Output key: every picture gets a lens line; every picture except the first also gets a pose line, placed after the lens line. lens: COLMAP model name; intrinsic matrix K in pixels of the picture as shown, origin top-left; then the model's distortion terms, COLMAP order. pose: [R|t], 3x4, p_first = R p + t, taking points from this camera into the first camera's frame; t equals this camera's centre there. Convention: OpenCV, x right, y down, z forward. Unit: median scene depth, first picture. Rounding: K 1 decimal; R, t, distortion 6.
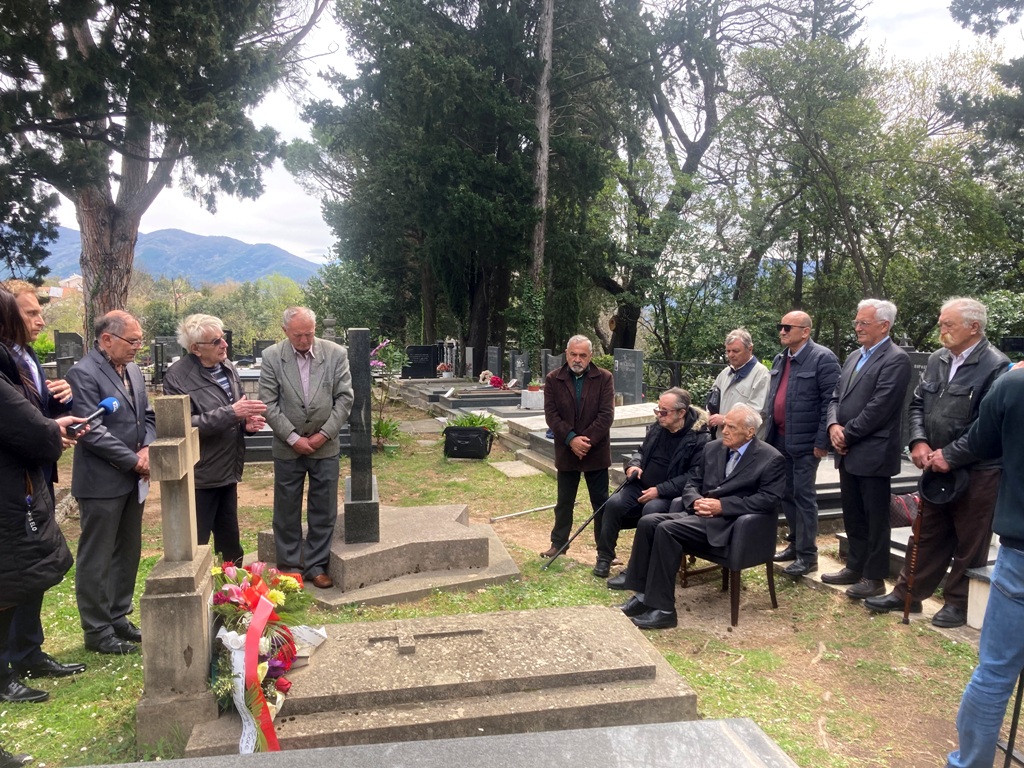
lens RADIAL K [[833.0, 0, 512.0], [0, 833.0, 384.0], [0, 0, 1]] dist [0.084990, -0.112224]
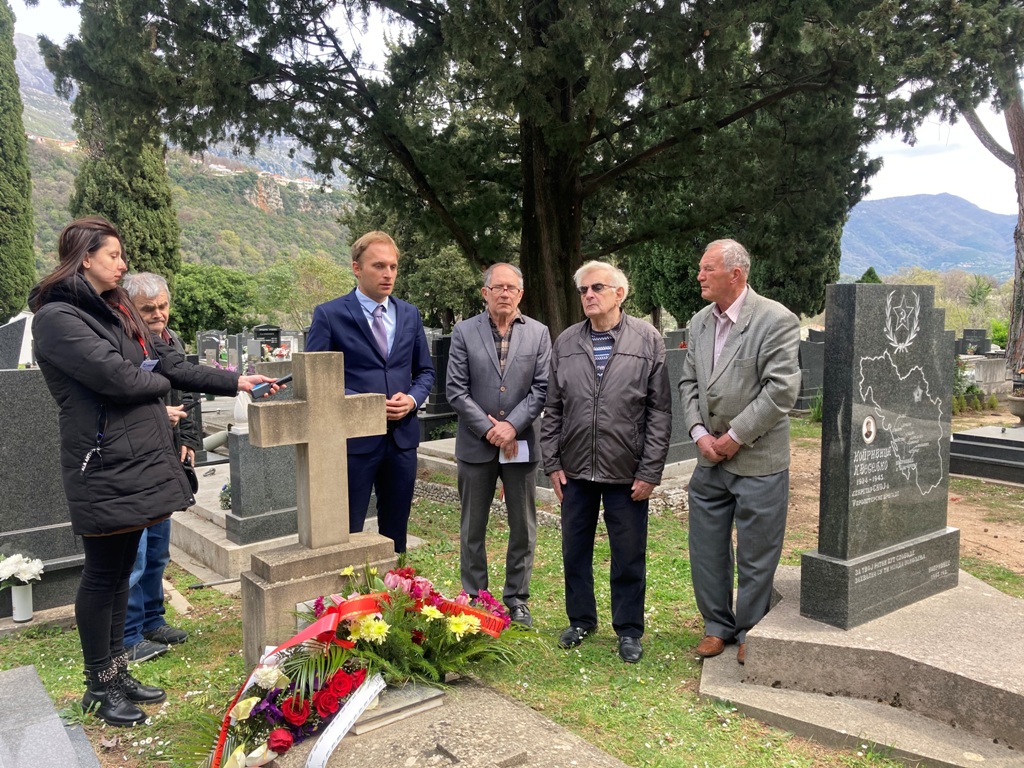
lens RADIAL K [[833.0, 0, 512.0], [0, 833.0, 384.0], [0, 0, 1]] dist [0.084990, -0.112224]
pose [[0.441165, 0.089509, -0.892951, 0.266815], [-0.077149, 0.995113, 0.061635, -0.009958], [0.894104, 0.041699, 0.445914, 0.492502]]
